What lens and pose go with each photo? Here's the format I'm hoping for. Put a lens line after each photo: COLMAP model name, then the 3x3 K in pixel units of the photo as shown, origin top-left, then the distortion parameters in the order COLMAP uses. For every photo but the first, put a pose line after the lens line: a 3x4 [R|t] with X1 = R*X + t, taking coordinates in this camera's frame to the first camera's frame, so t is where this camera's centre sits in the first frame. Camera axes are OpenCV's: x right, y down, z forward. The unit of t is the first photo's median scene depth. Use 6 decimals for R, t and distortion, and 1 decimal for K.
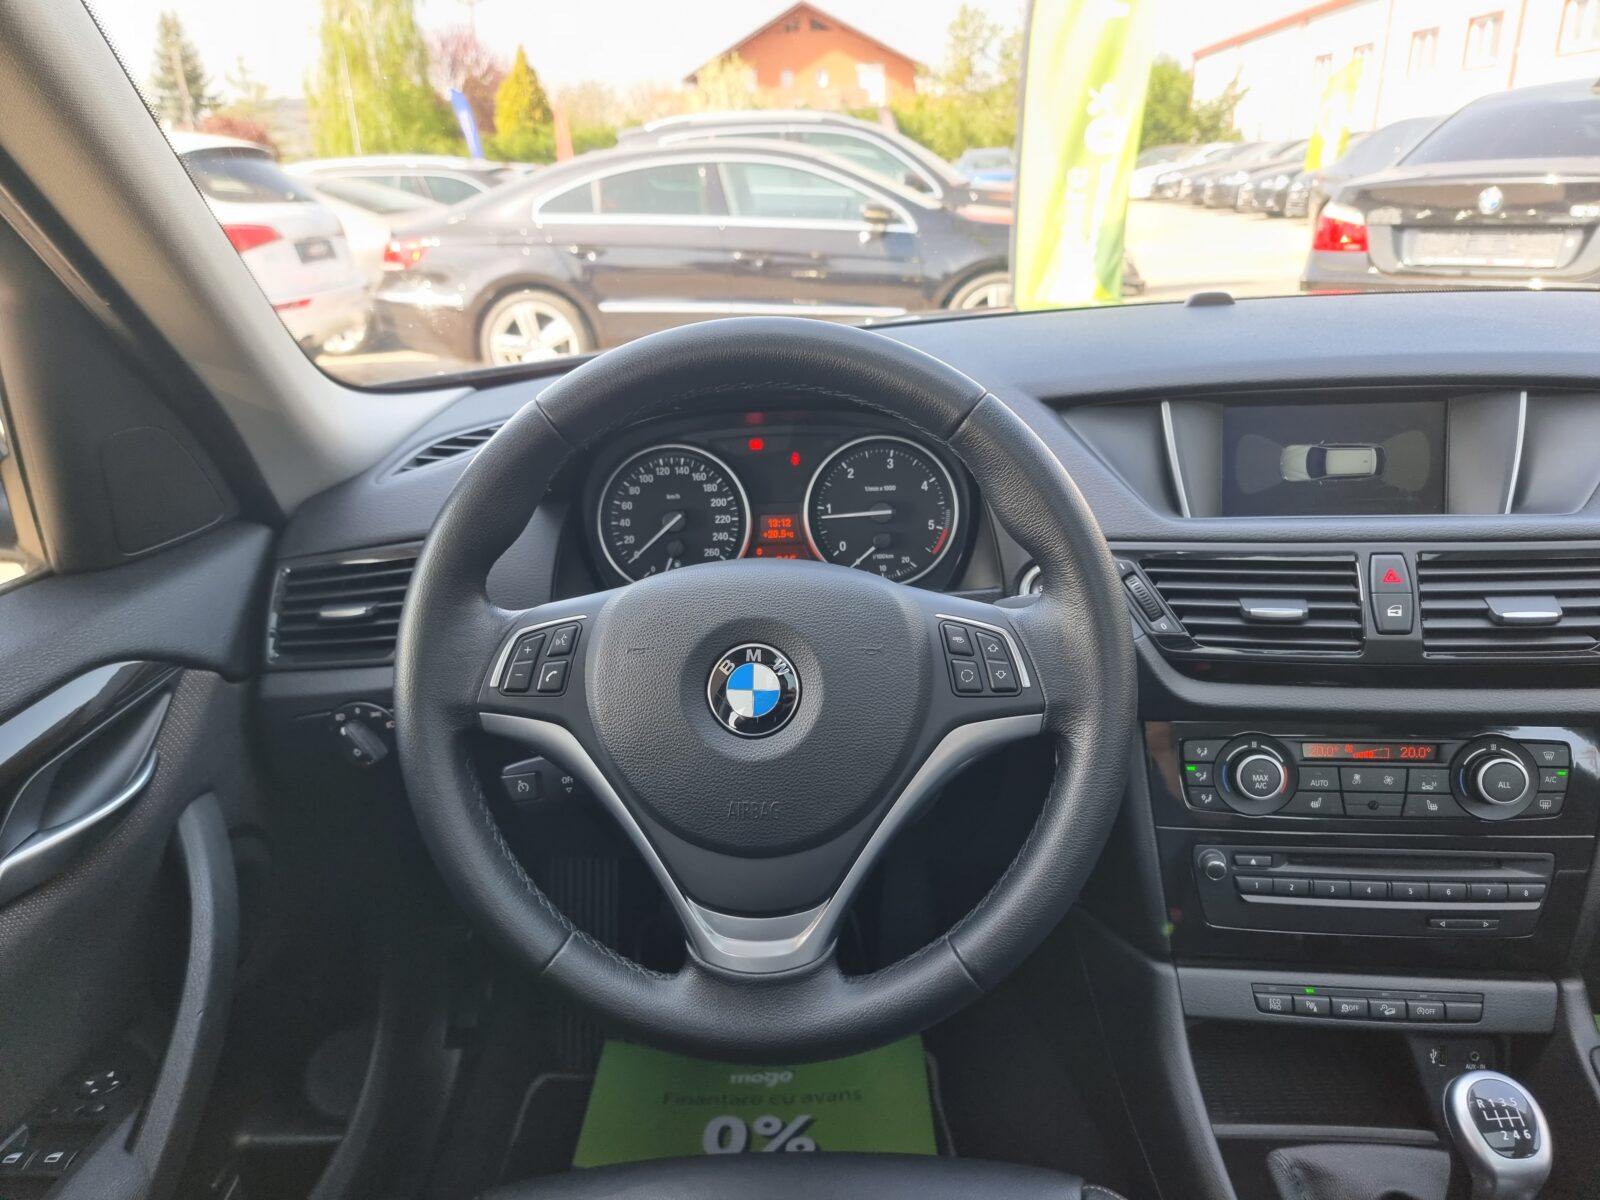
lens RADIAL K [[1126.4, 0, 803.6], [0, 1126.4, 615.2], [0, 0, 1]] dist [0.055016, -0.054627]
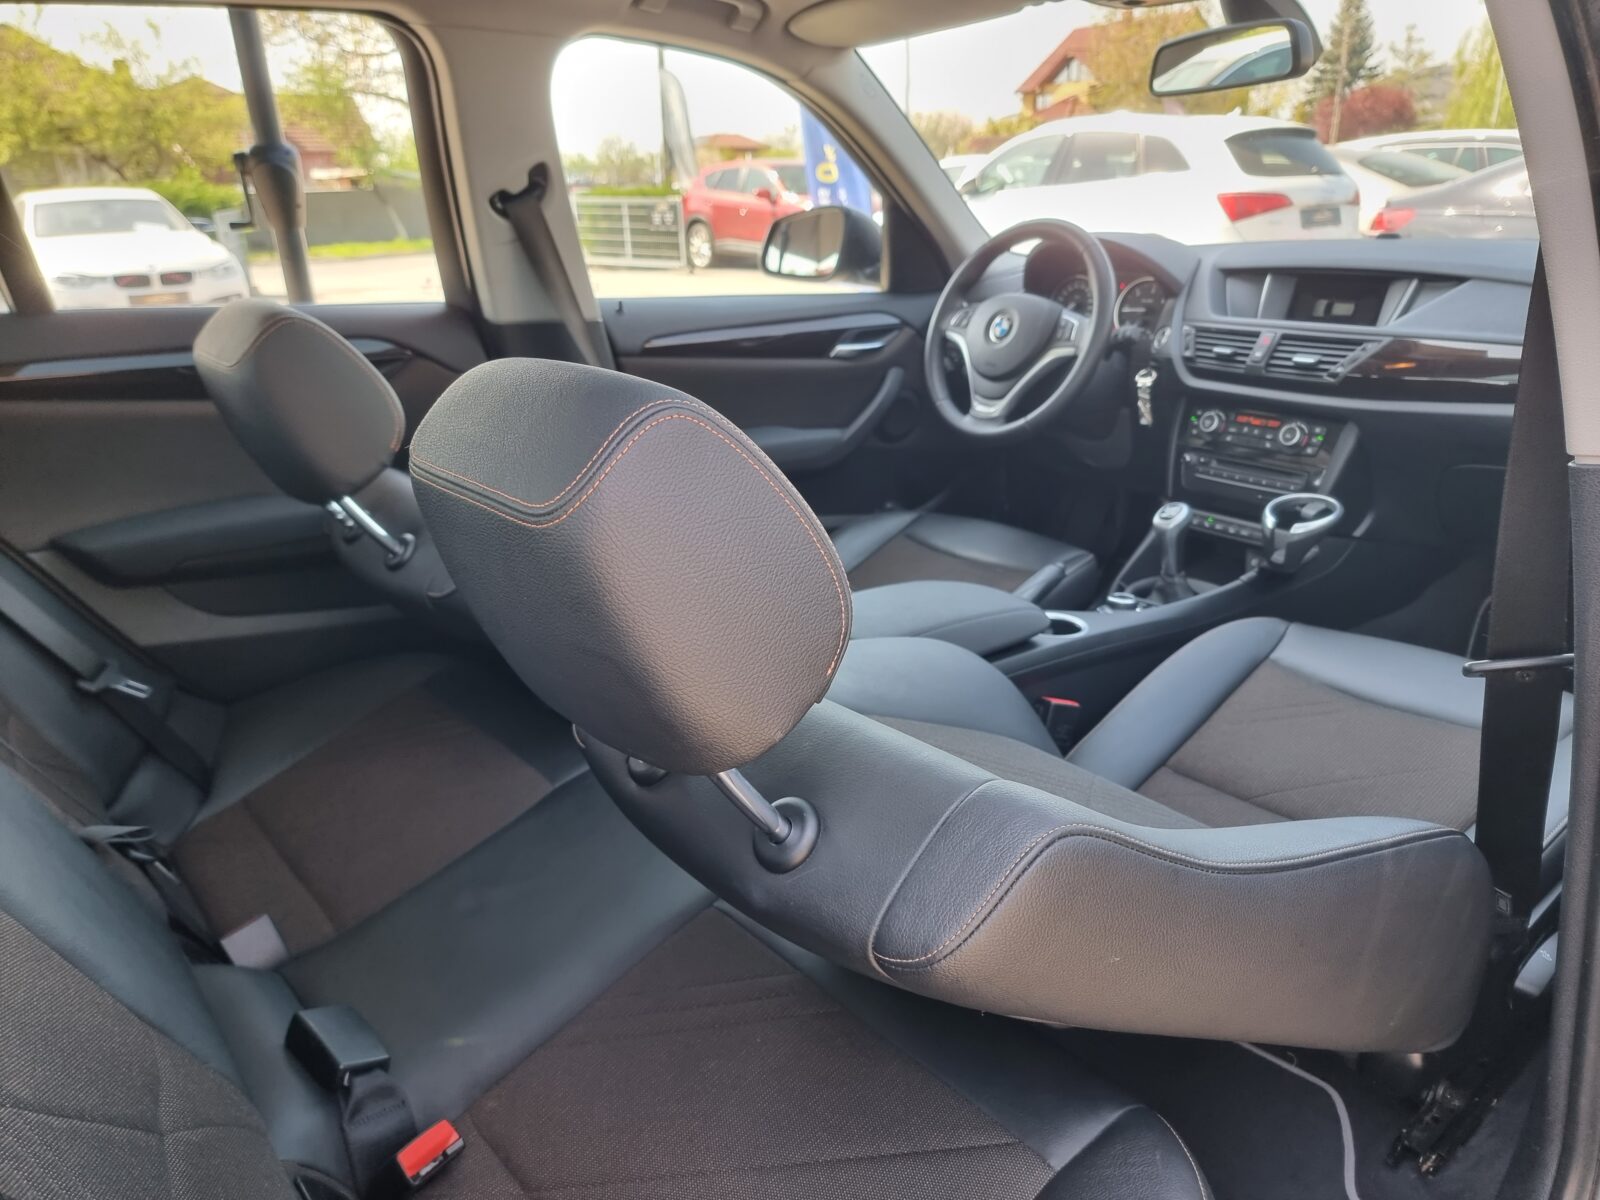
lens RADIAL K [[1131.2, 0, 811.6], [0, 1131.2, 603.7], [0, 0, 1]] dist [0.052703, -0.048174]
pose [[0.649678, 0.281692, -0.706094, 1.500475], [-0.272609, 0.953368, 0.129513, 0.383544], [0.709650, 0.108346, 0.696174, -1.130153]]
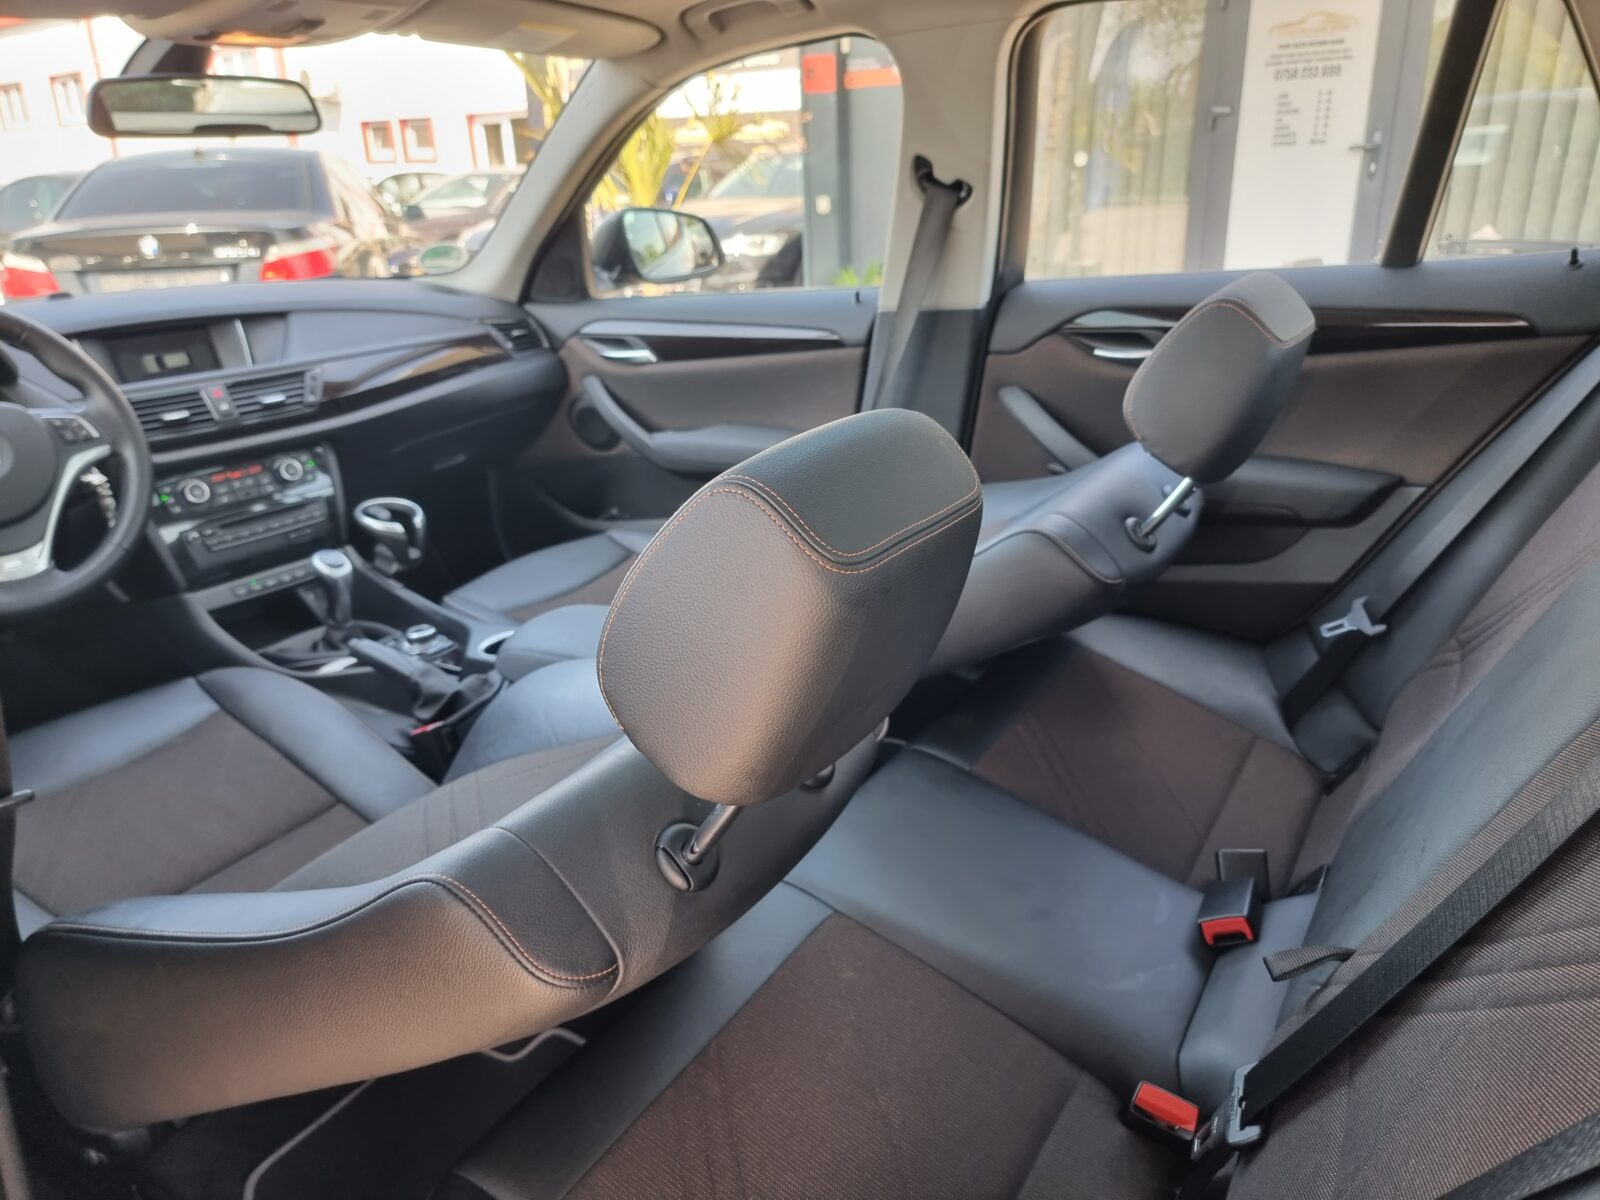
lens RADIAL K [[1126.4, 0, 803.6], [0, 1126.4, 615.2], [0, 0, 1]] dist [0.055016, -0.054627]
pose [[0.519193, -0.288085, 0.804640, -0.764586], [0.319526, 0.938634, 0.129885, 0.411508], [-0.792680, 0.189668, 0.579383, -1.078195]]
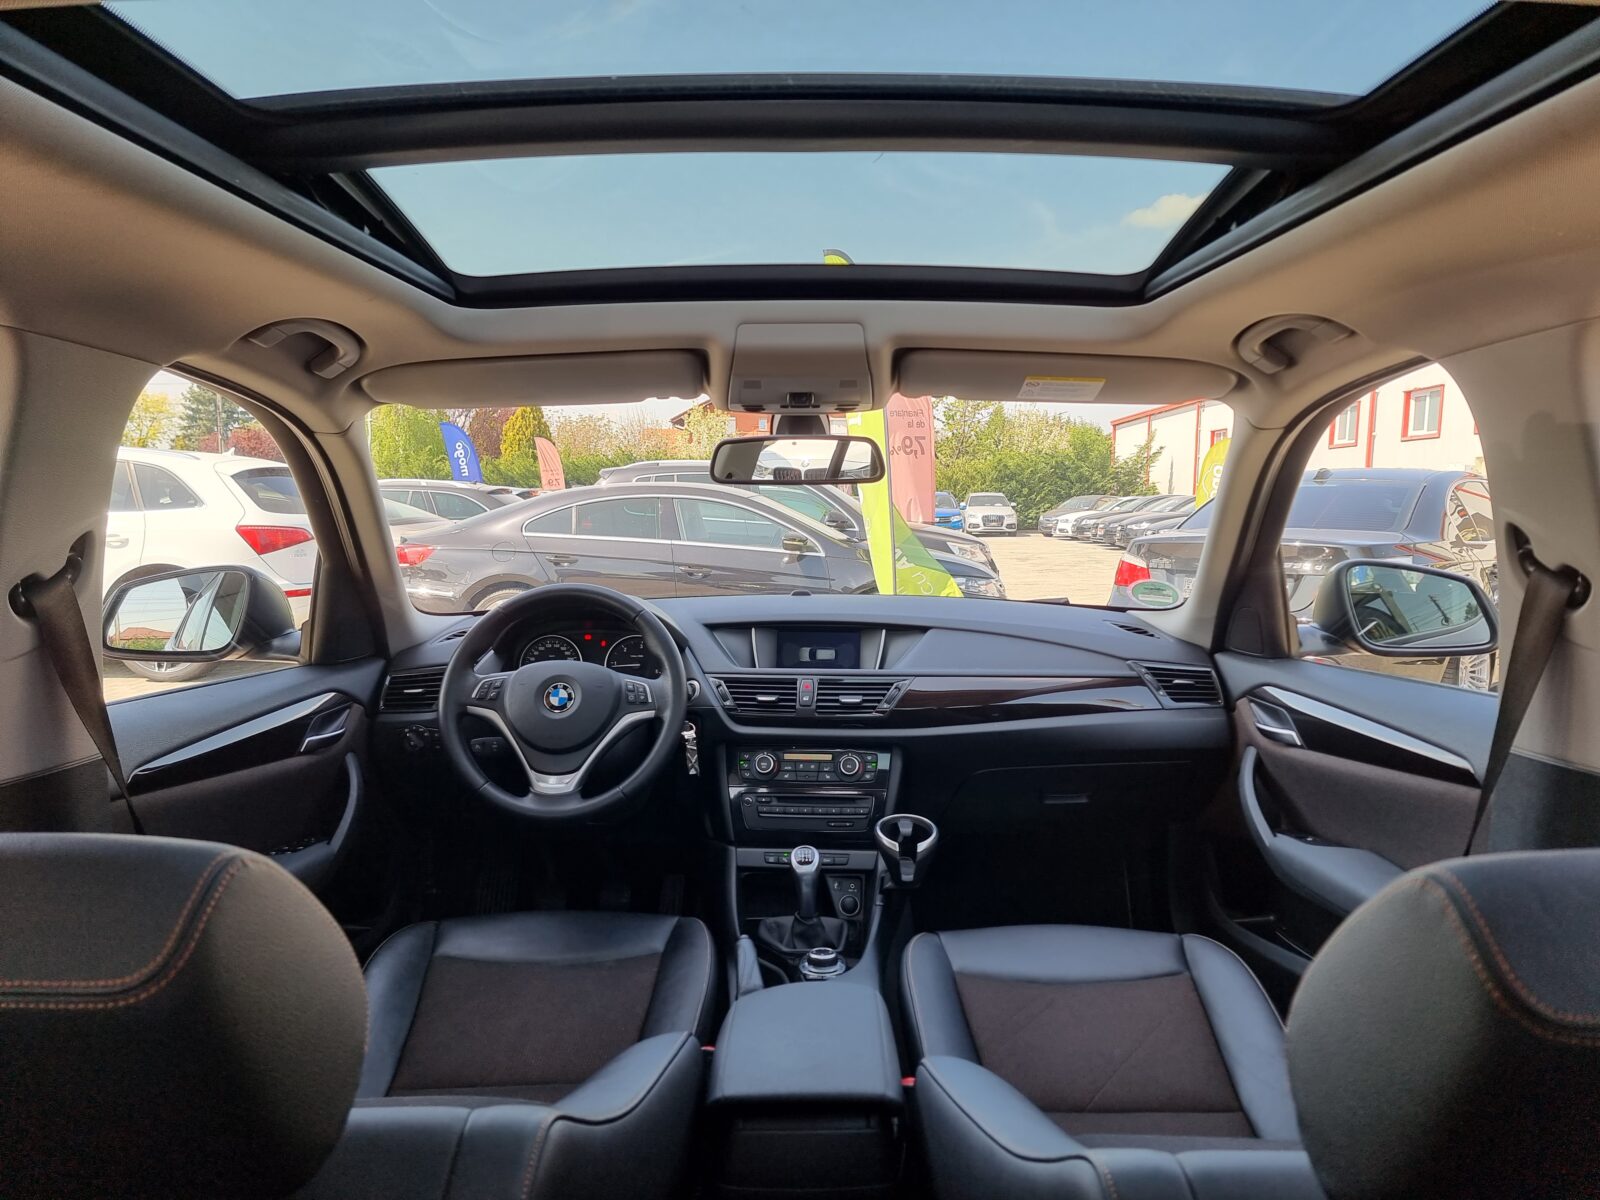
lens RADIAL K [[1097.7, 0, 803.7], [0, 1097.7, 606.7], [0, 0, 1]] dist [0.087368, -0.053517]
pose [[0.998613, 0.044572, 0.028009, 0.360661], [-0.035246, 0.961326, -0.273147, 0.428849], [-0.039100, 0.271781, 0.961564, -1.362141]]
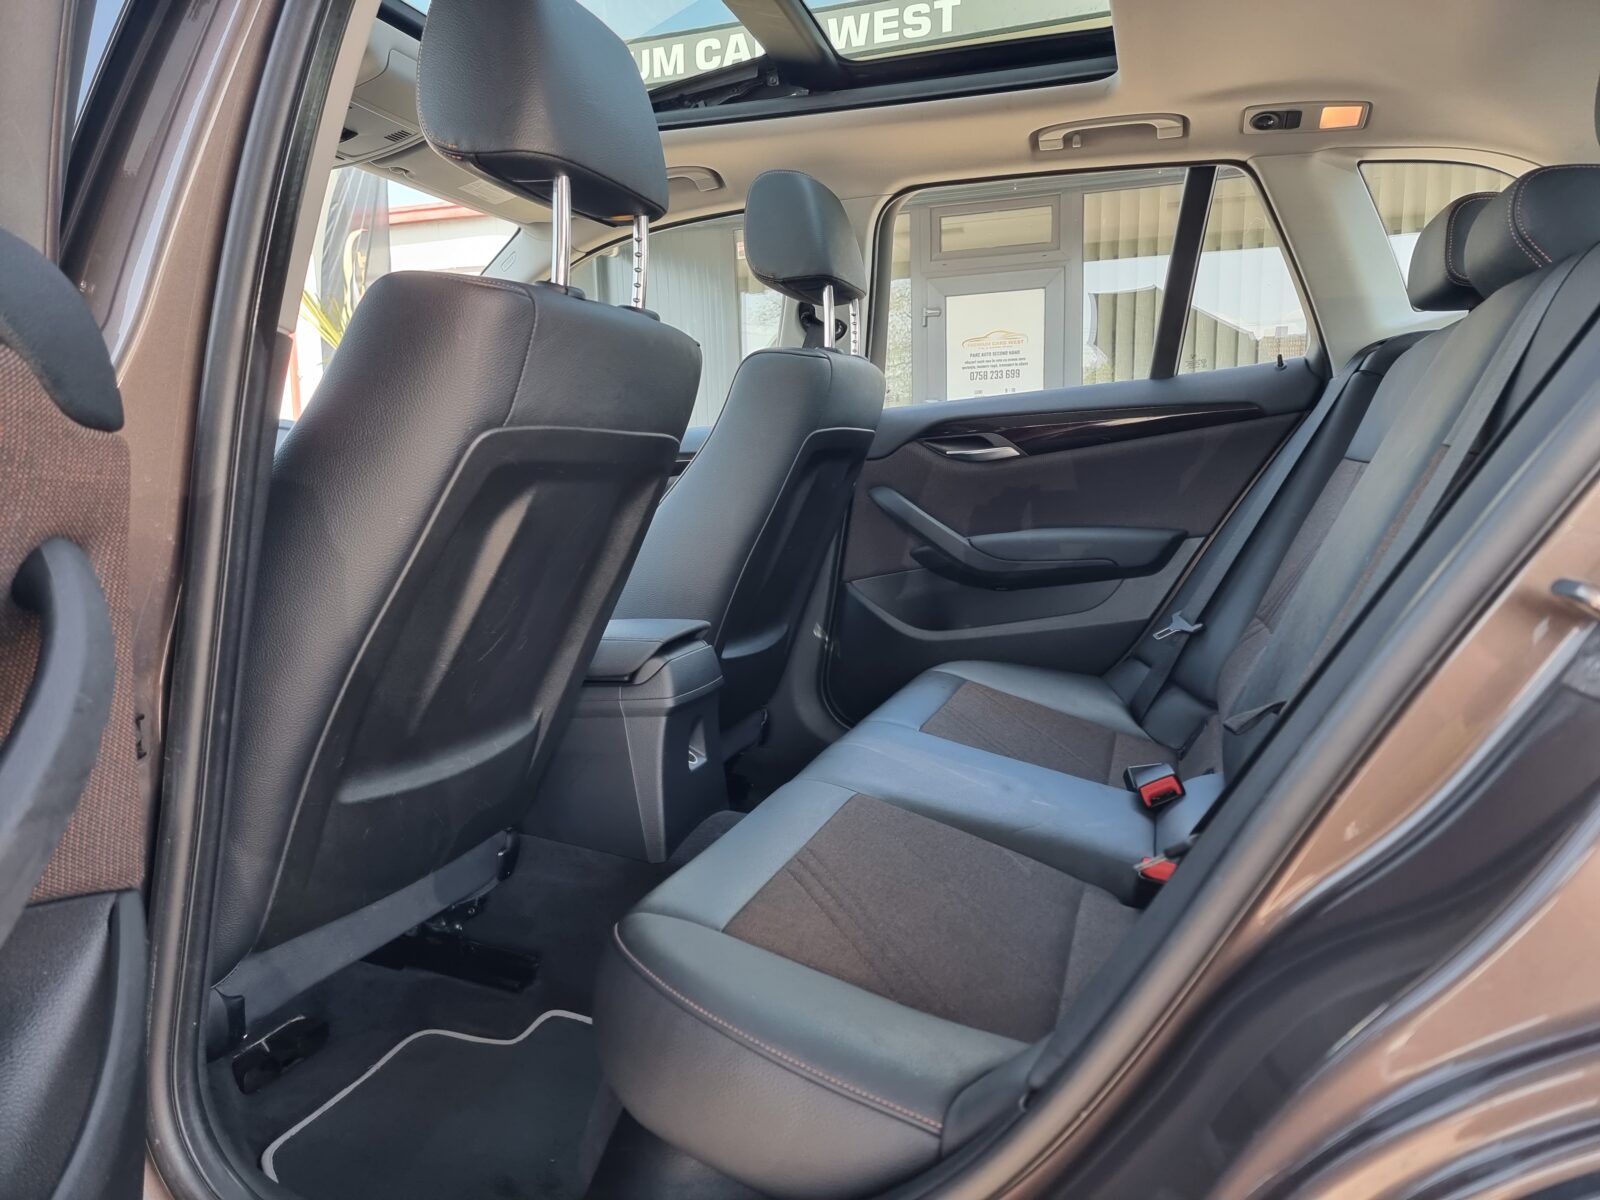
lens RADIAL K [[1116.1, 0, 804.4], [0, 1116.1, 601.8], [0, 0, 1]] dist [0.067346, -0.064556]
pose [[0.295715, -0.057339, 0.953554, -1.243032], [0.351720, 0.934611, -0.052875, 0.734683], [-0.888170, 0.351020, 0.296546, -0.752299]]
